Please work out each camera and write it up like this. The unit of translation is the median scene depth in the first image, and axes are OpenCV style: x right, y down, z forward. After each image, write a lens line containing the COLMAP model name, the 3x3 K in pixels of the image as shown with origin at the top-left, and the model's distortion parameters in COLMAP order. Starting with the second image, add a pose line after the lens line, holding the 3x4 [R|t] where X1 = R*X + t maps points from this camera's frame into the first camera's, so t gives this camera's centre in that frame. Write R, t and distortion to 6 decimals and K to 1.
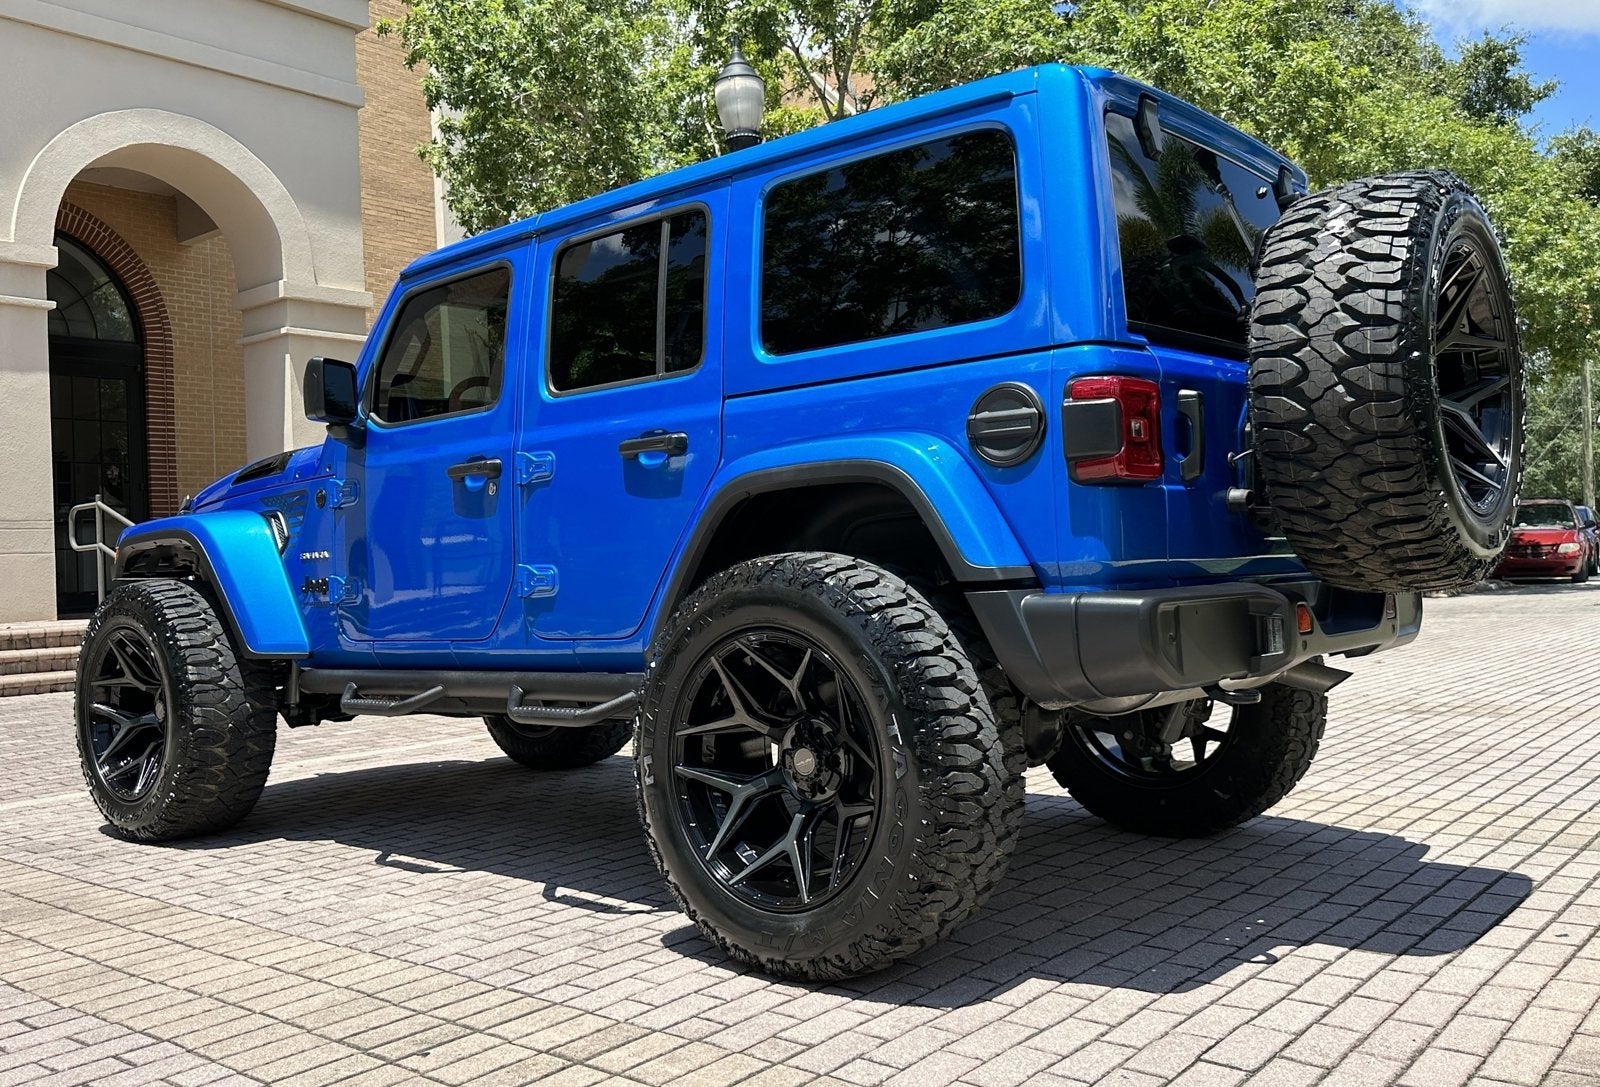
lens RADIAL K [[1396.5, 0, 773.6], [0, 1396.5, 608.5], [0, 0, 1]] dist [0.015277, -0.017967]
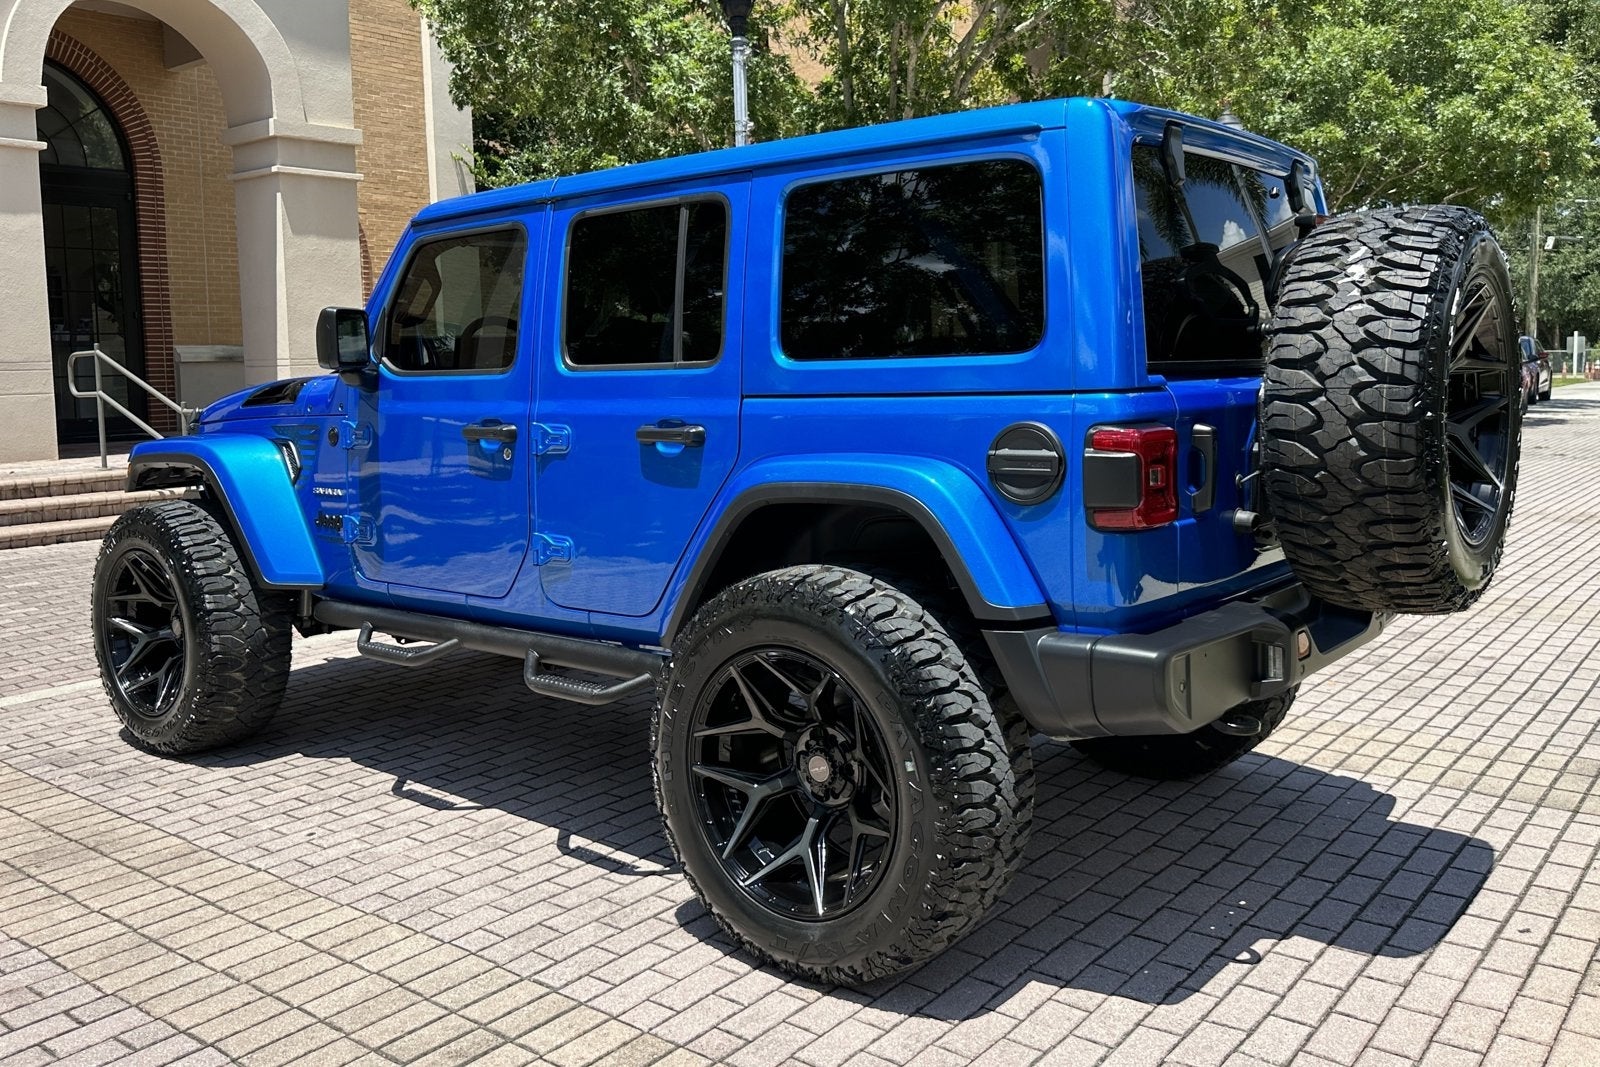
lens RADIAL K [[1341.6, 0, 776.3], [0, 1341.6, 528.7], [0, 0, 1]] dist [0.000693, 0.004651]
pose [[0.999639, 0.013406, 0.023303, -0.034295], [-0.015505, 0.995603, 0.092378, -0.155235], [-0.021962, -0.092706, 0.995451, 0.022868]]
